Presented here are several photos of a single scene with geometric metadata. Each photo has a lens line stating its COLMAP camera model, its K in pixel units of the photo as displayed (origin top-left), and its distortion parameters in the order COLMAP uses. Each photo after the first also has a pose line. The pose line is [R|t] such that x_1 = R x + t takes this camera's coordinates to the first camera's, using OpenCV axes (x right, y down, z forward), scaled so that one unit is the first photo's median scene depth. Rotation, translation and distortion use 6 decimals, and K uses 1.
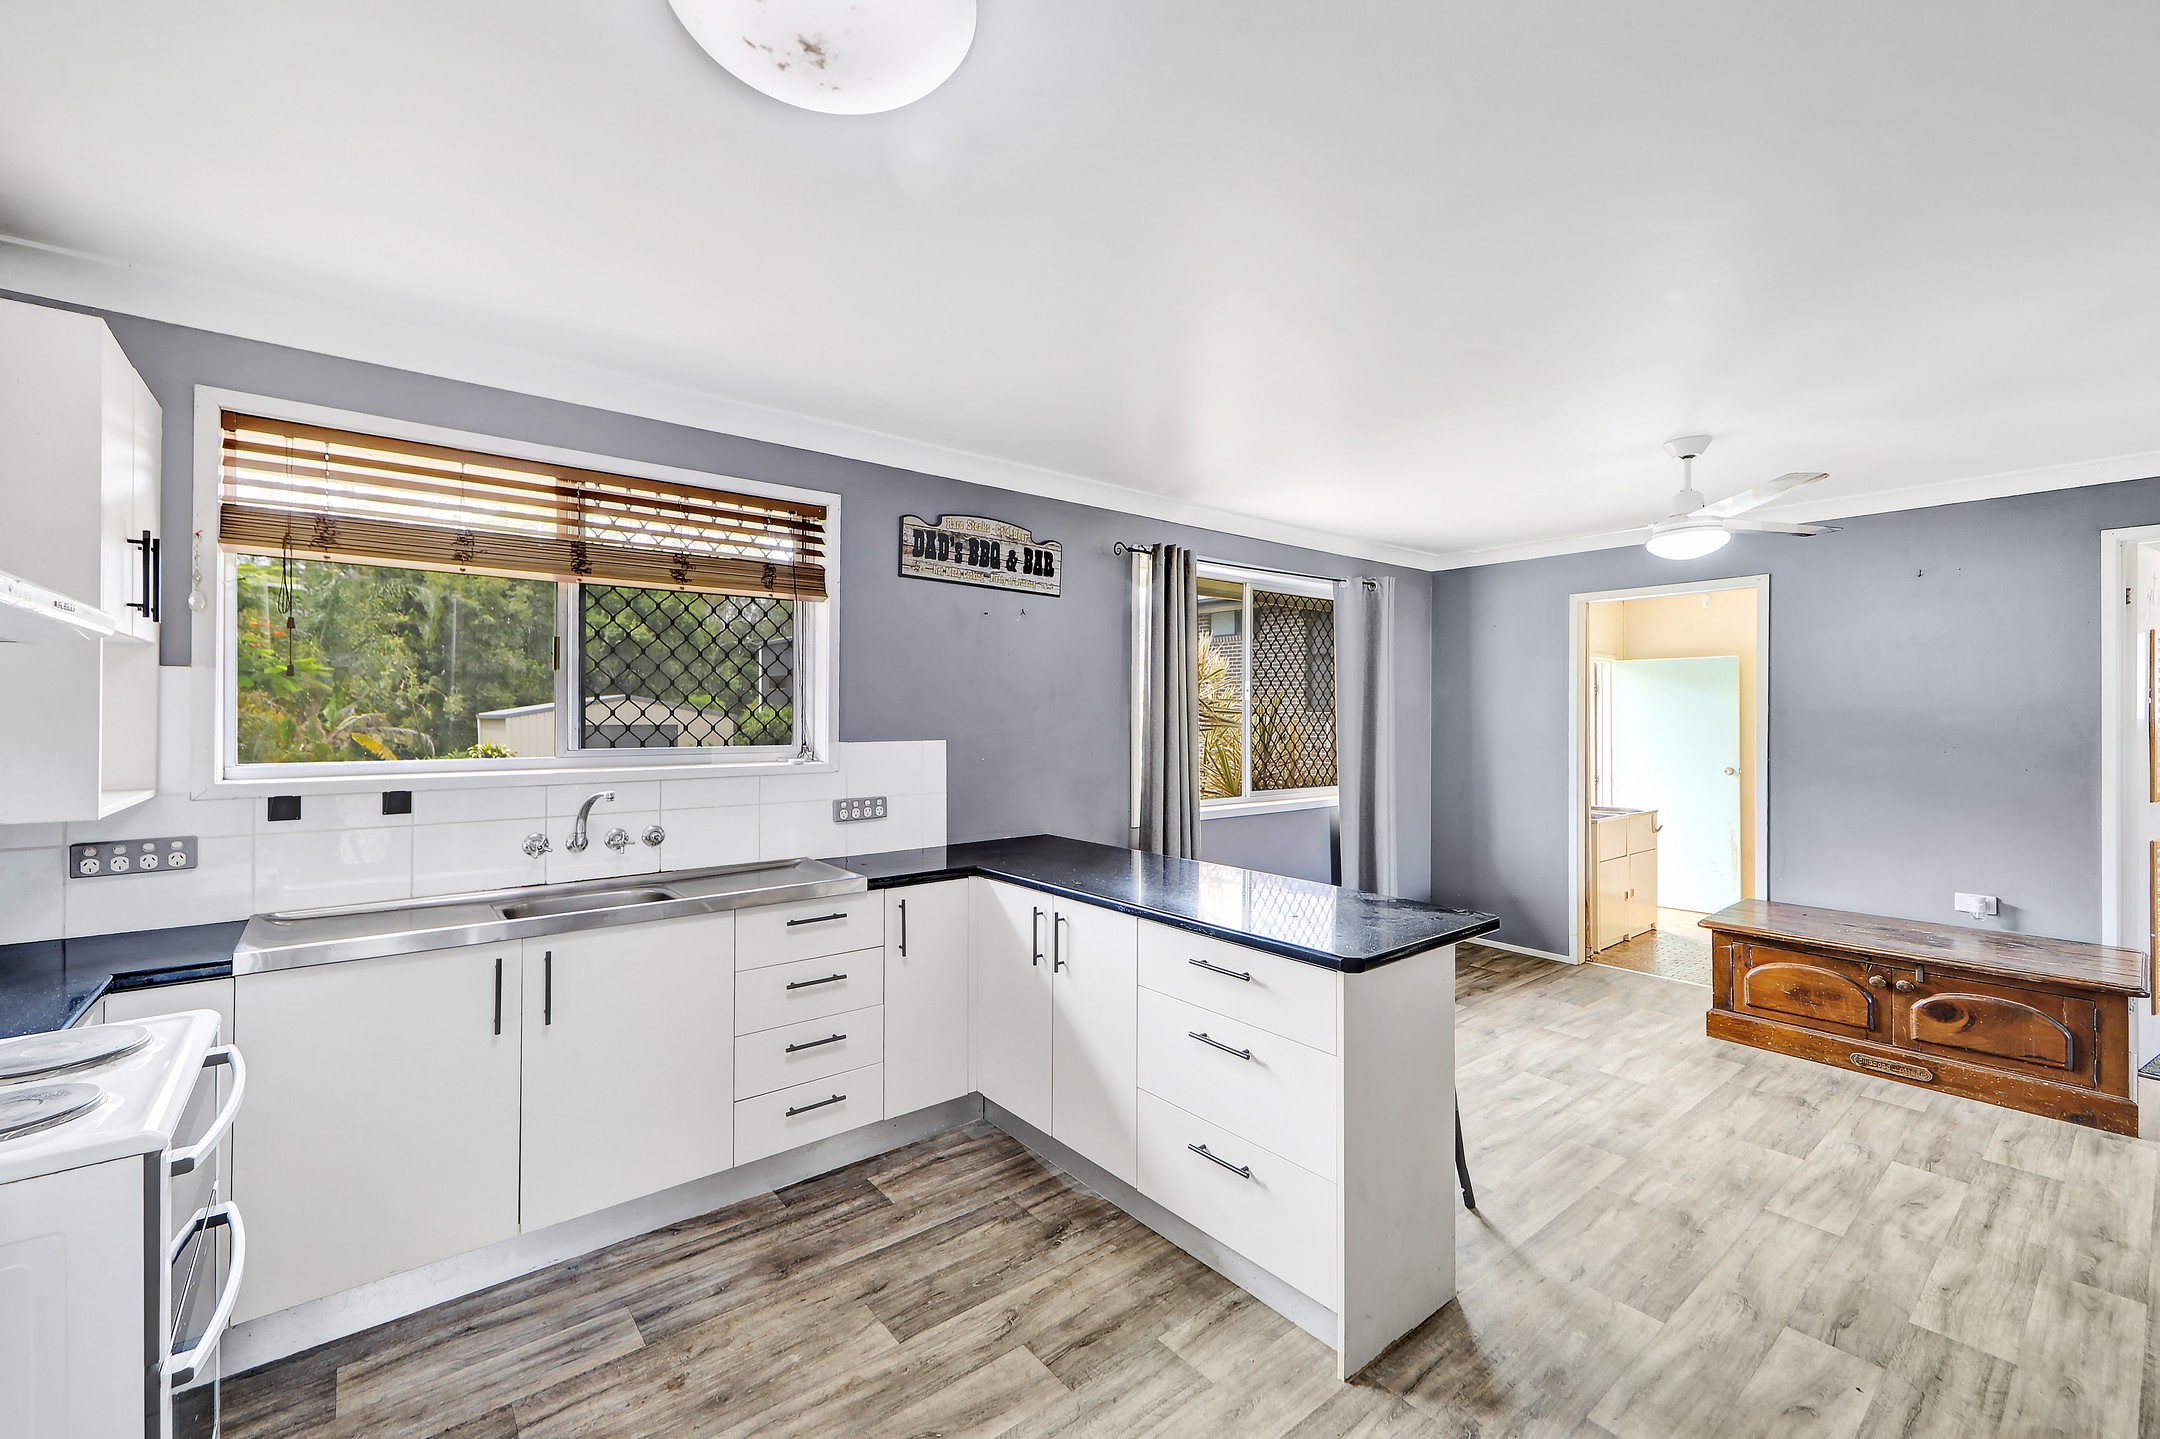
lens RADIAL K [[848.6, 0, 1042.1], [0, 848.6, 711.9], [0, 0, 1]] dist [0.016719, -0.003355]
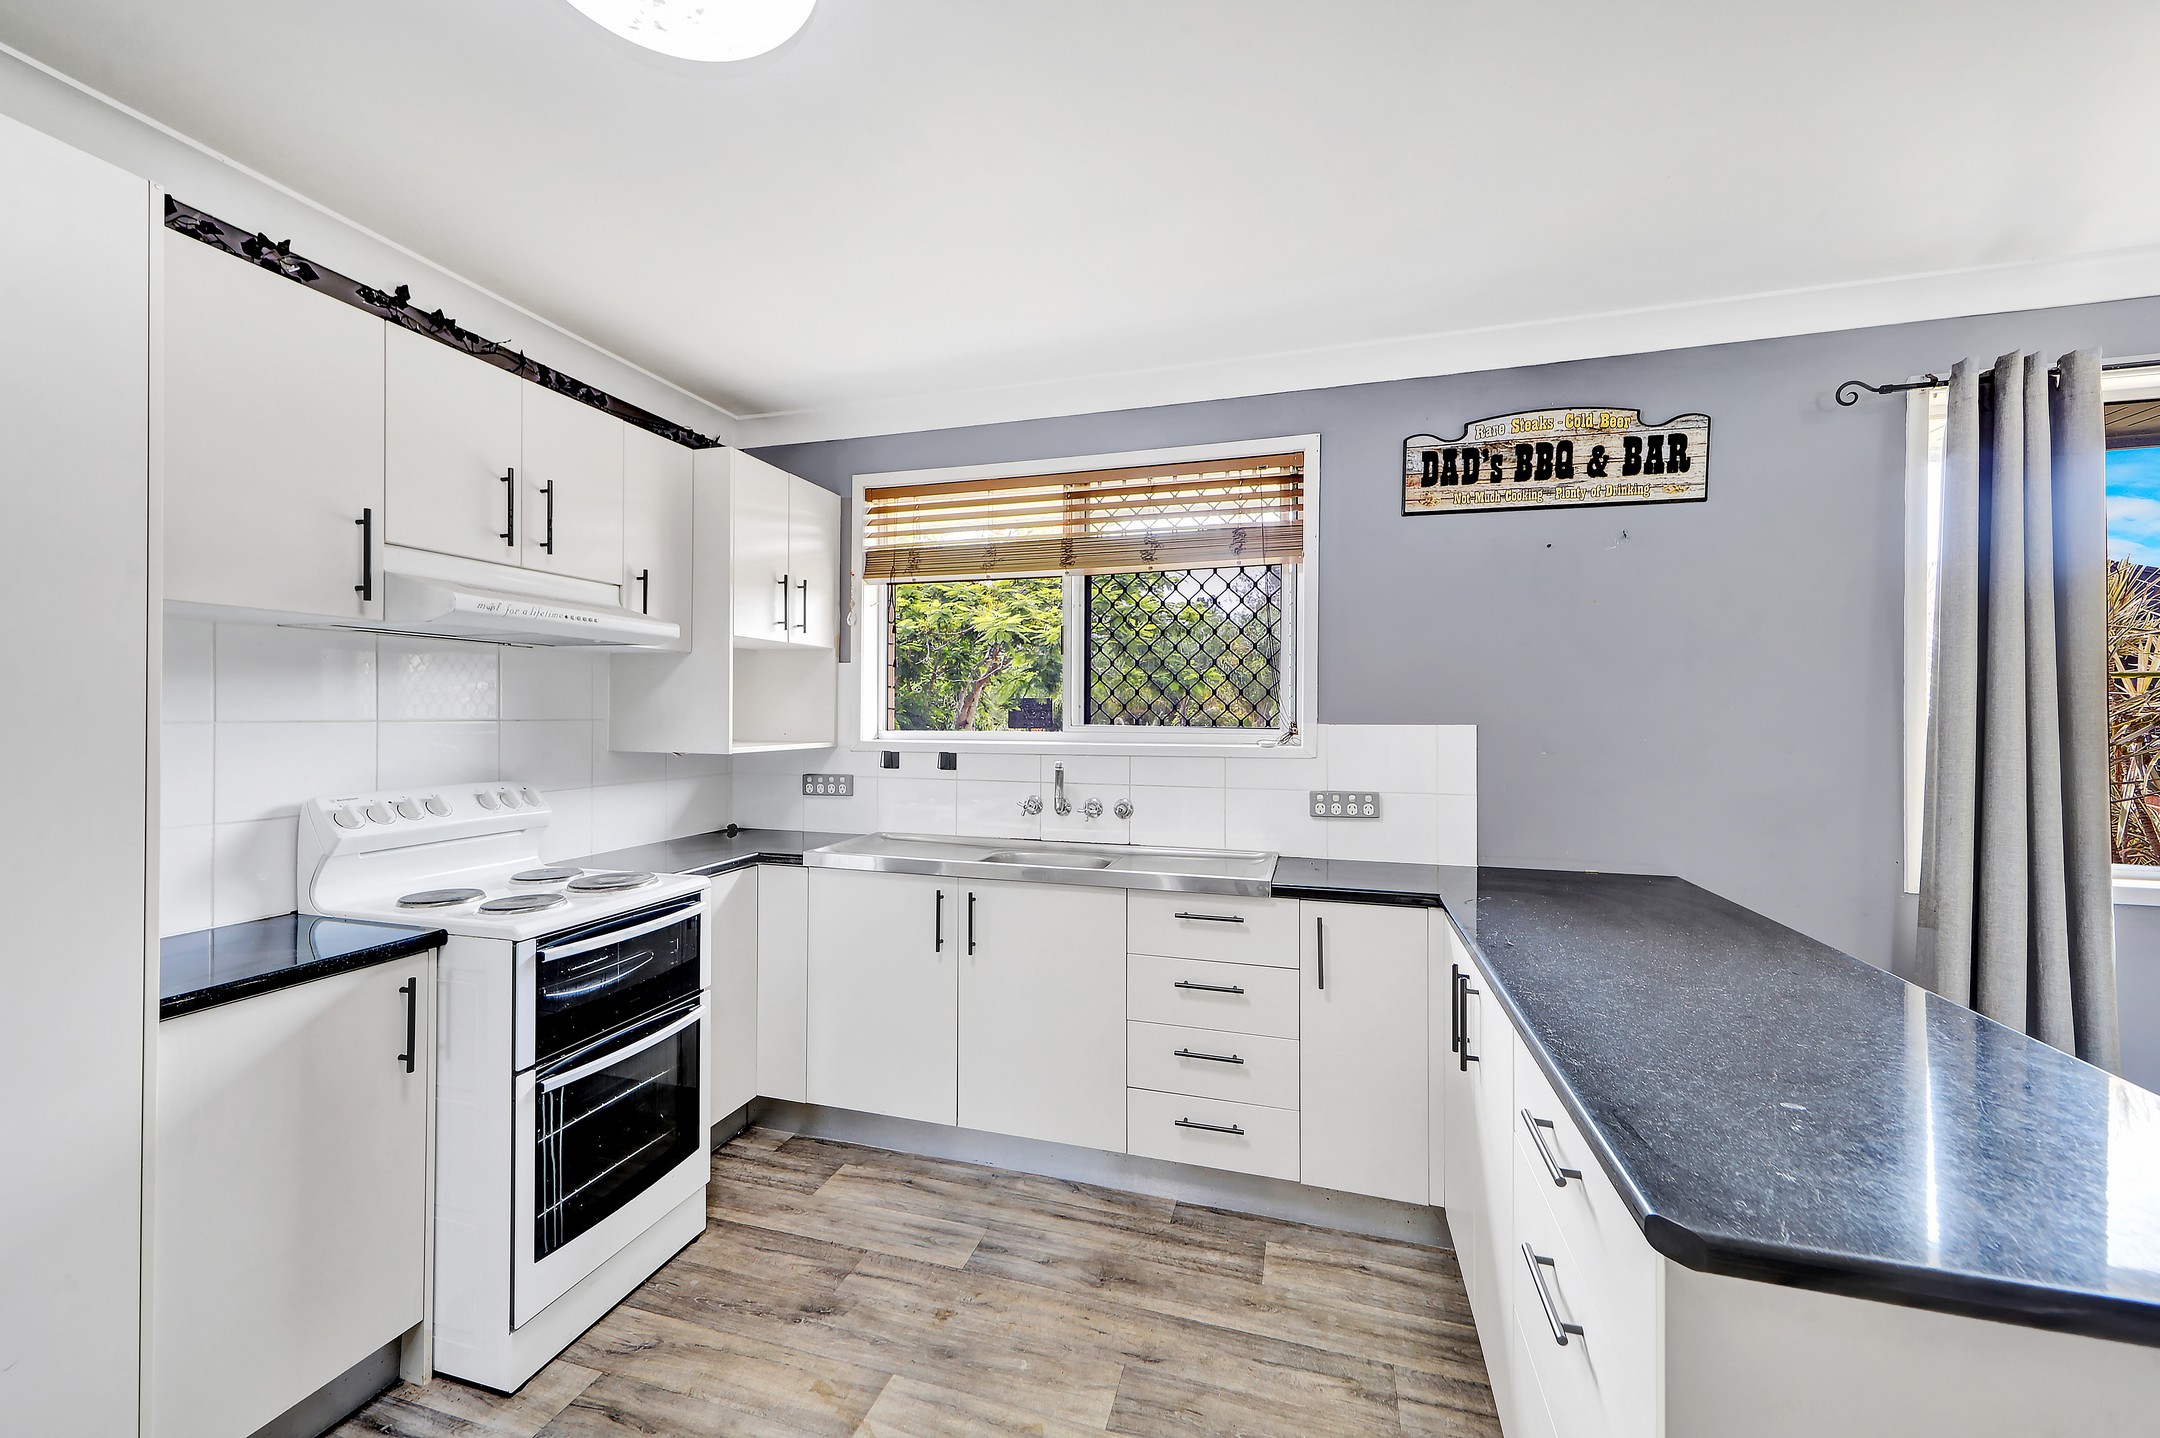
lens RADIAL K [[848.6, 0, 1092.6], [0, 848.6, 712.5], [0, 0, 1]] dist [0.016719, -0.003355]
pose [[0.587145, -0.000416, -0.809482, 0.381497], [0.000841, 1.000000, 0.000096, 0.028683], [0.809481, -0.000737, 0.587145, 0.378555]]
